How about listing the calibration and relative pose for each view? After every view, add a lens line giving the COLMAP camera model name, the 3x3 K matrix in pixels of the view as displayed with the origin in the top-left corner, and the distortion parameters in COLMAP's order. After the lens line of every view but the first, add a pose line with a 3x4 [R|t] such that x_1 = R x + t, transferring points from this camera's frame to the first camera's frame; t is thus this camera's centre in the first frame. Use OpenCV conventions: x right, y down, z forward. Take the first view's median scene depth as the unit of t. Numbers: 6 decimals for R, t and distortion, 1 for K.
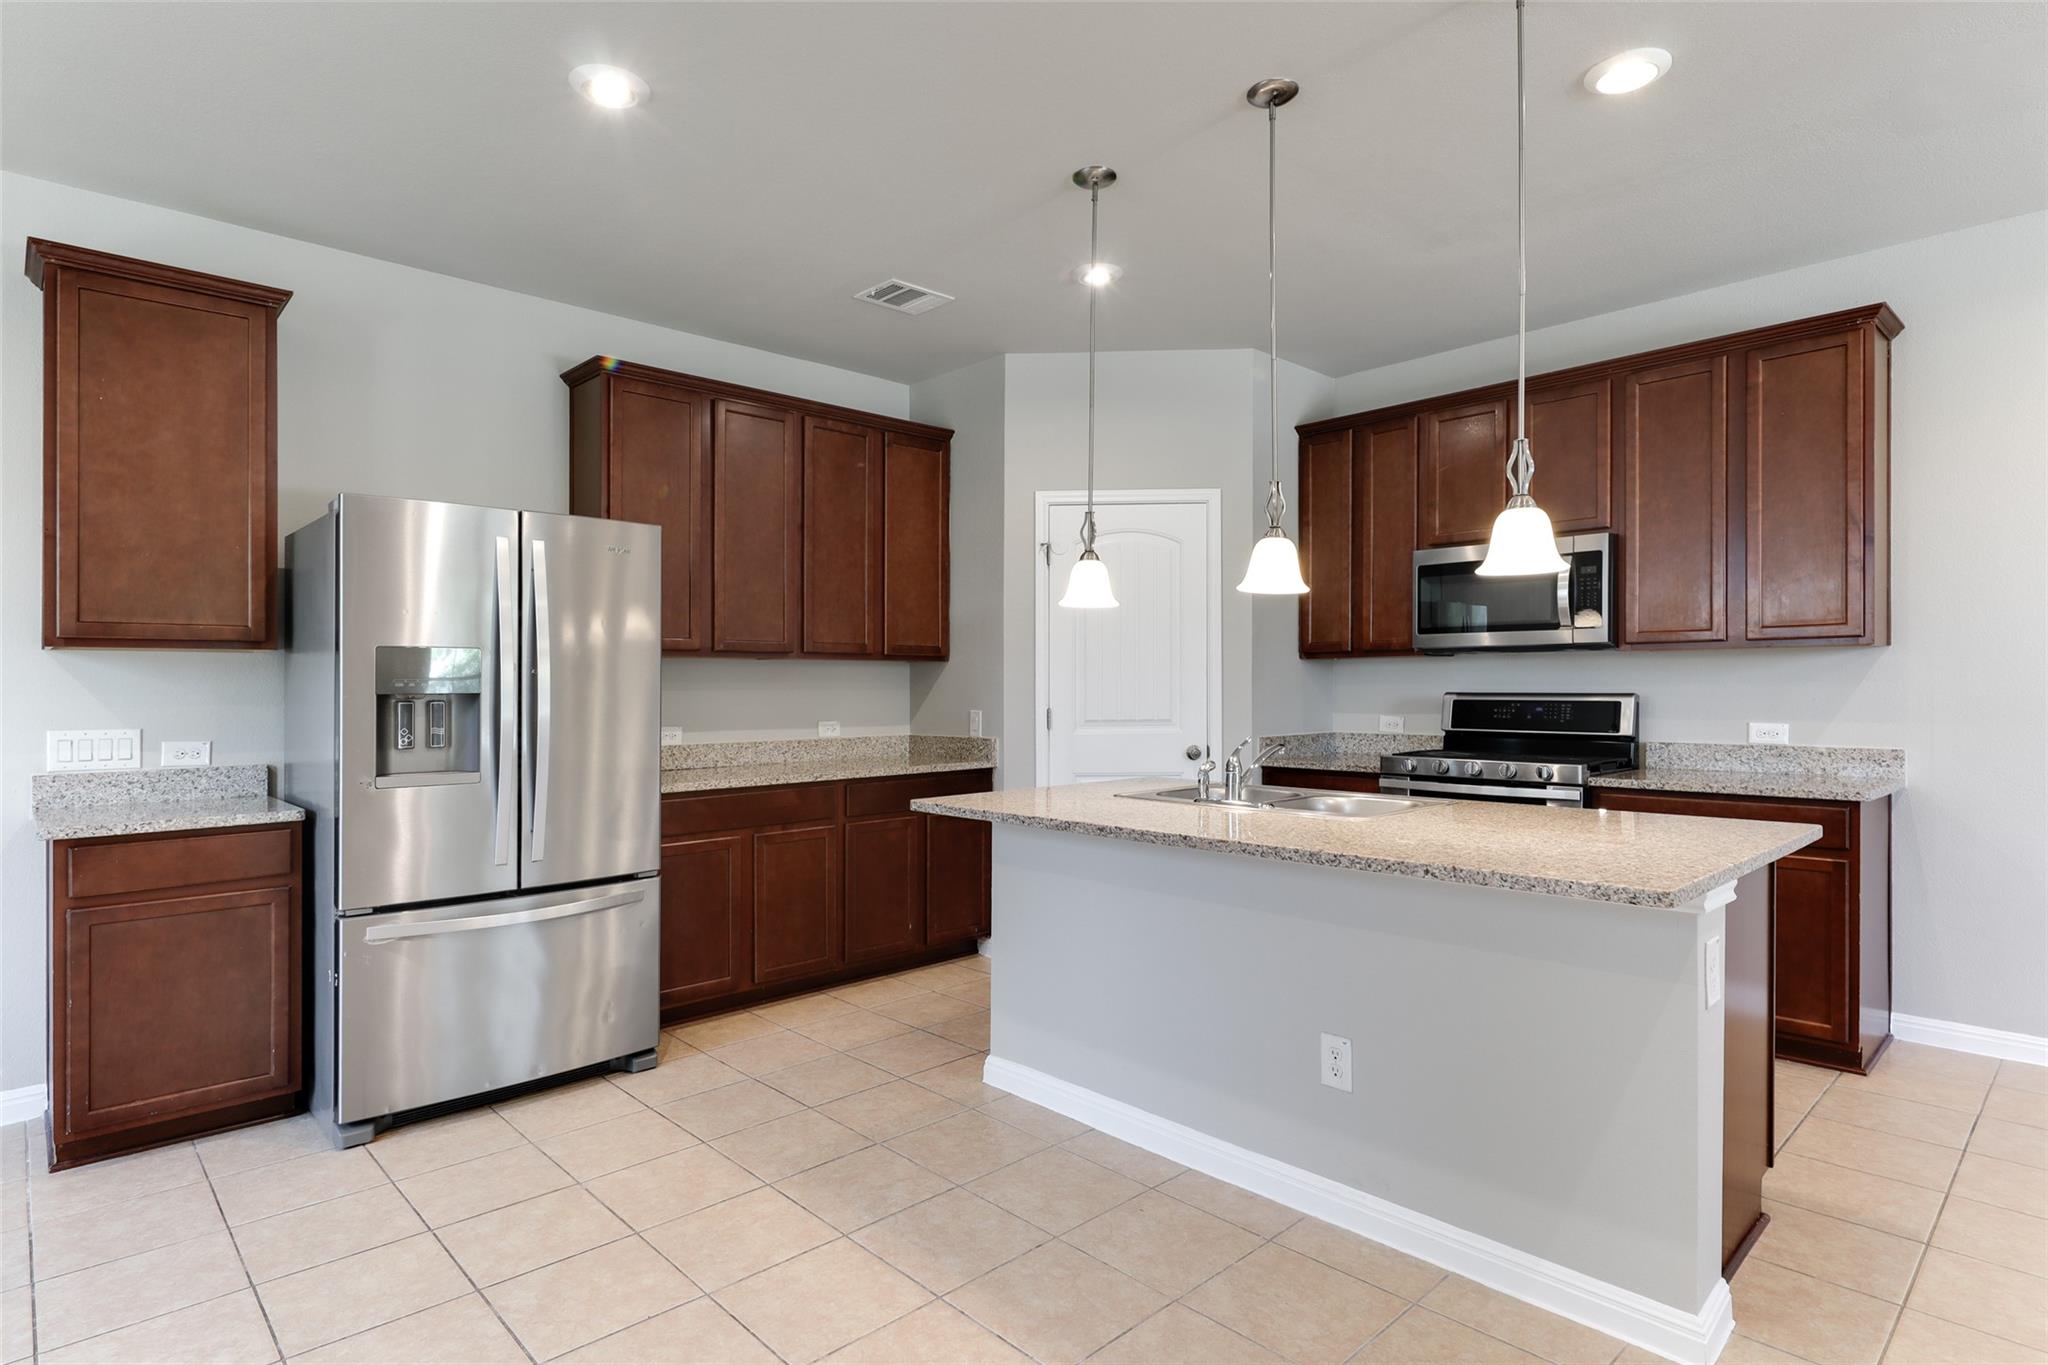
lens RADIAL K [[1053.1, 0, 1011.0], [0, 1053.1, 684.0], [0, 0, 1]] dist [-0.015001, -0.003421]
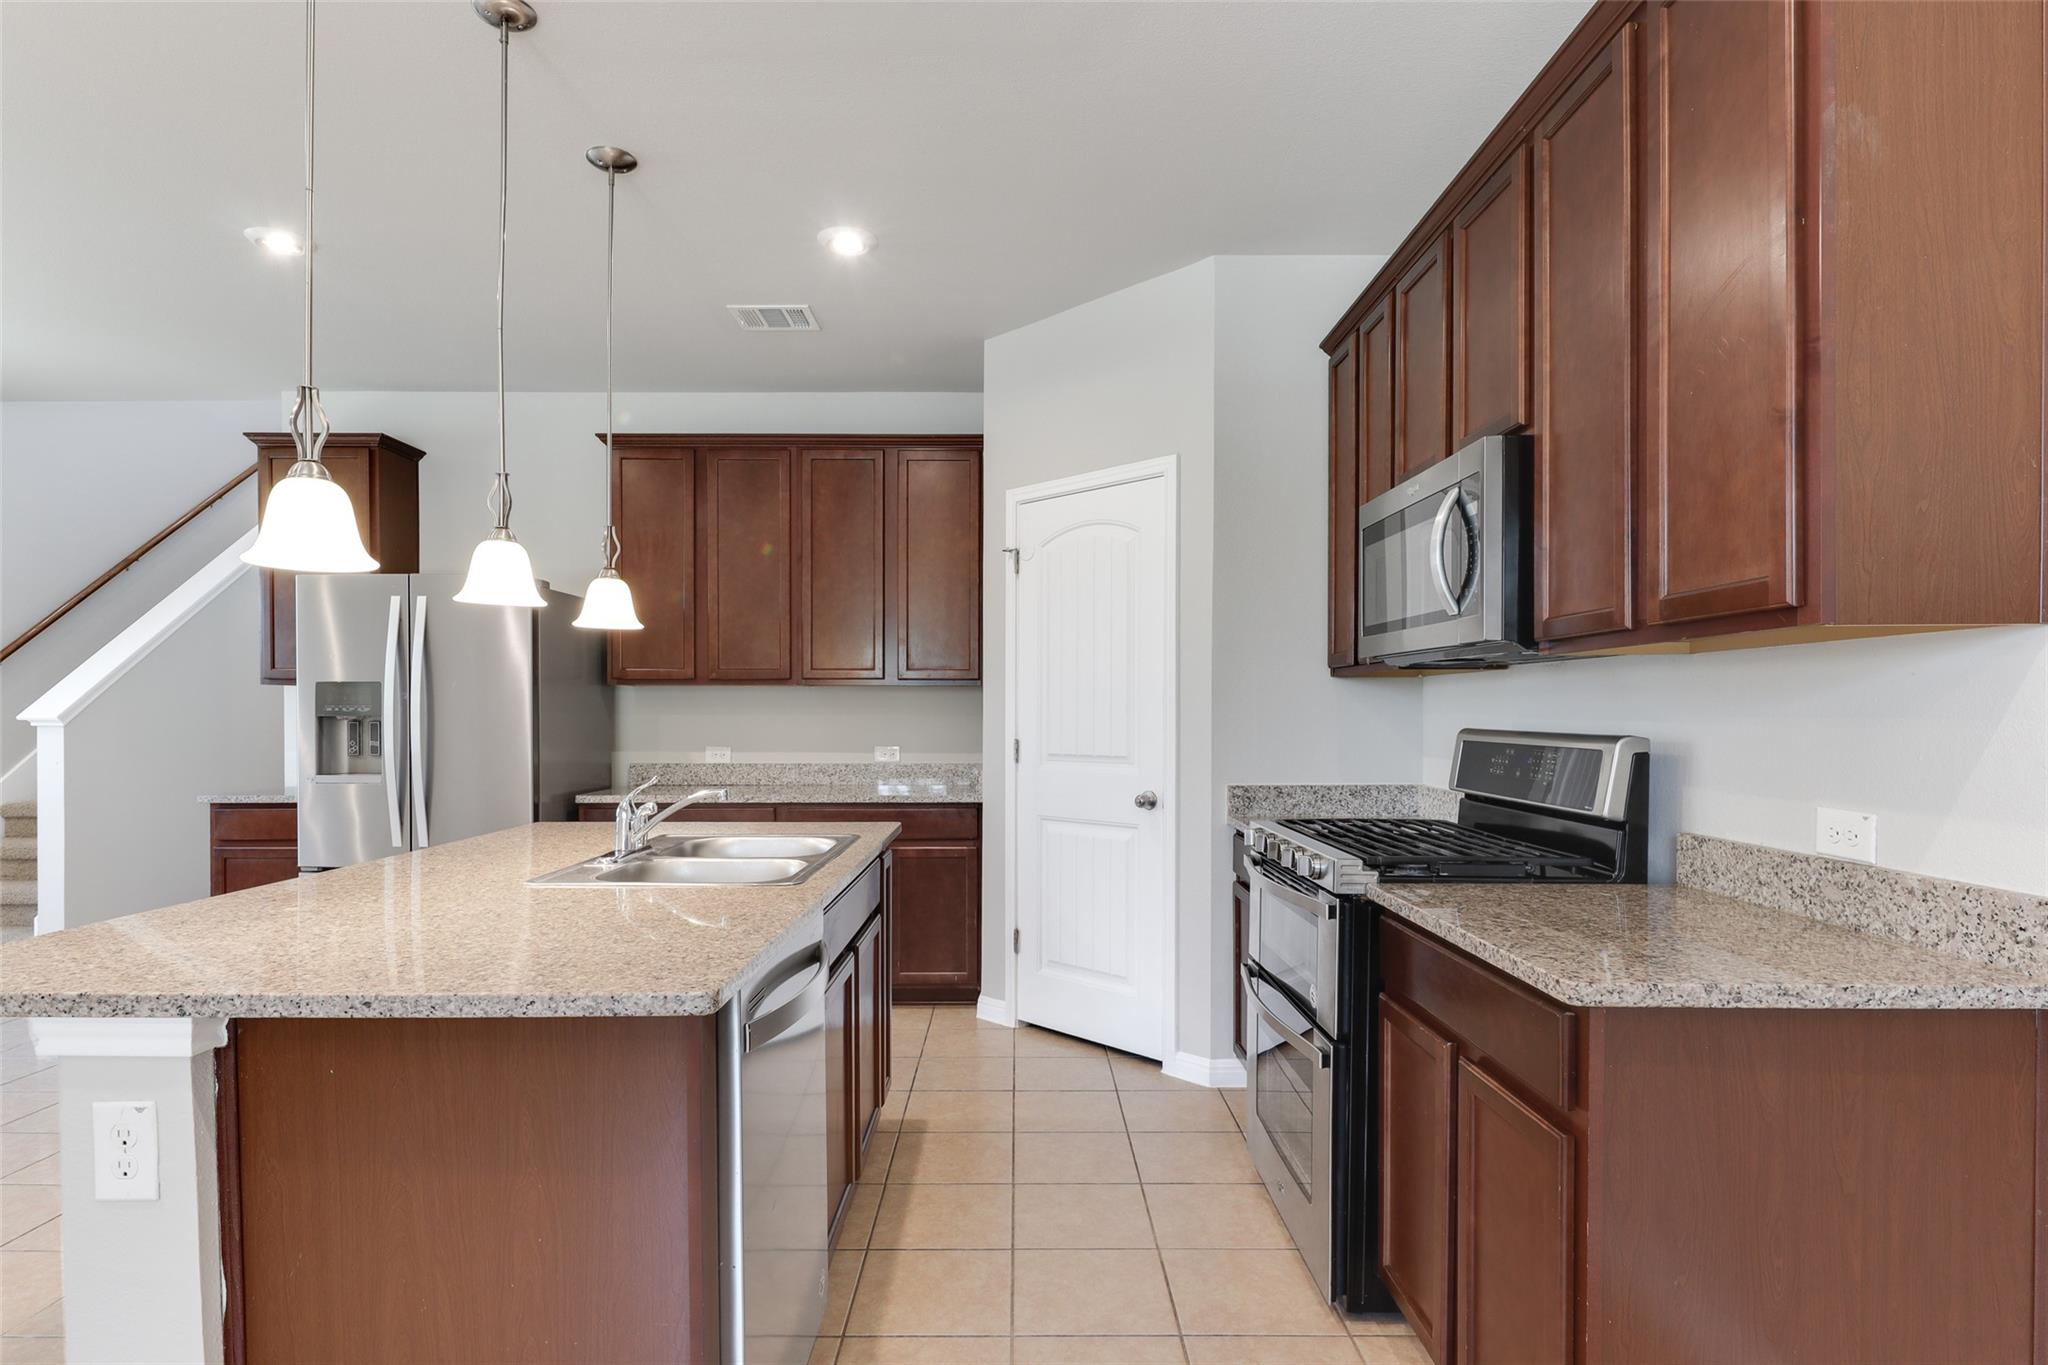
lens RADIAL K [[1053.1, 0, 1026.9], [0, 1053.1, 719.2], [0, 0, 1]] dist [-0.015001, -0.003421]
pose [[0.735189, 0.011109, -0.677771, 0.645858], [-0.003041, 0.999910, 0.013090, -0.004467], [0.677855, -0.007562, 0.735157, 0.375108]]
